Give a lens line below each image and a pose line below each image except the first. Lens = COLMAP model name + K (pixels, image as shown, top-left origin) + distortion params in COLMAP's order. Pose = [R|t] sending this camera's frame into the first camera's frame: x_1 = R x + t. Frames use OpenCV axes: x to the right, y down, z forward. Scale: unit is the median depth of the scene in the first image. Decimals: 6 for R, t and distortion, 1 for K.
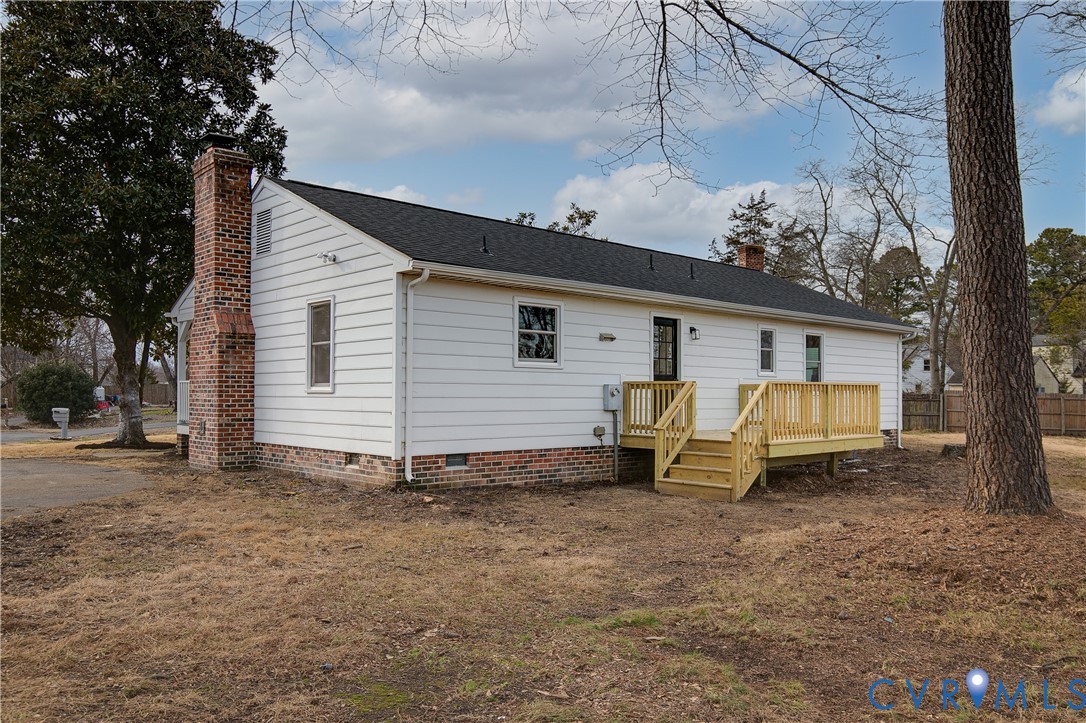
lens RADIAL K [[783.7, 0, 543.4], [0, 783.7, 359.7], [0, 0, 1]] dist [-0.010138, 0.005962]
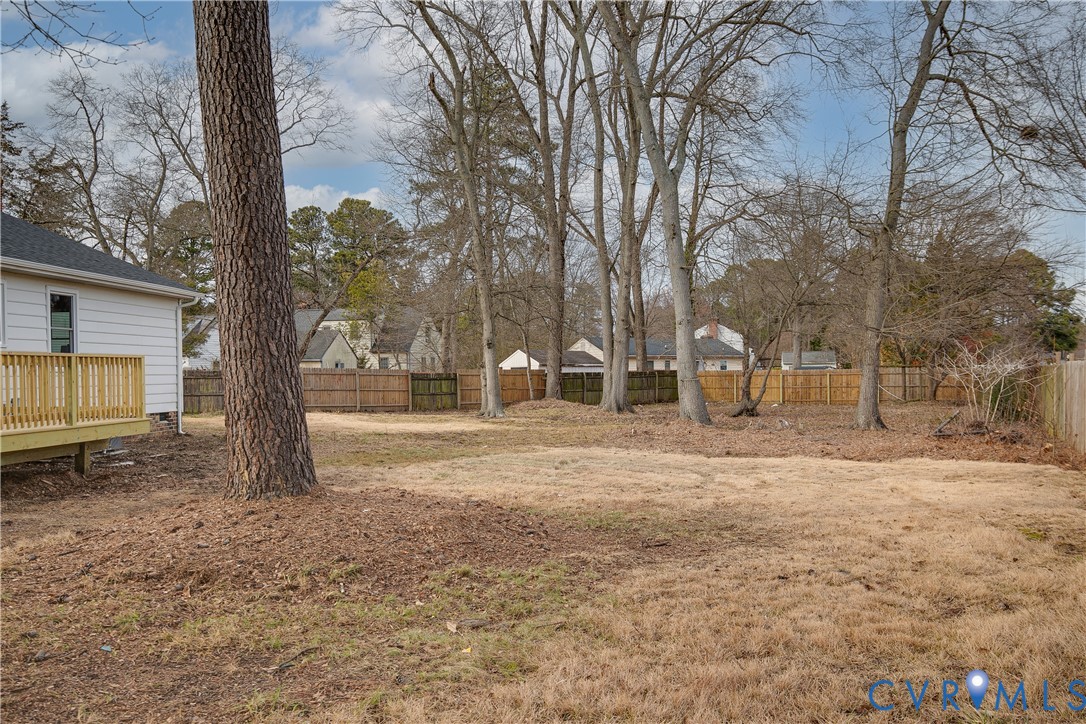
lens RADIAL K [[783.7, 0, 547.1], [0, 783.7, 370.8], [0, 0, 1]] dist [-0.010138, 0.005962]
pose [[0.779767, -0.002610, 0.626064, 0.275510], [-0.002345, 0.999972, 0.007089, 0.044487], [-0.626065, -0.006996, 0.779739, 0.106447]]
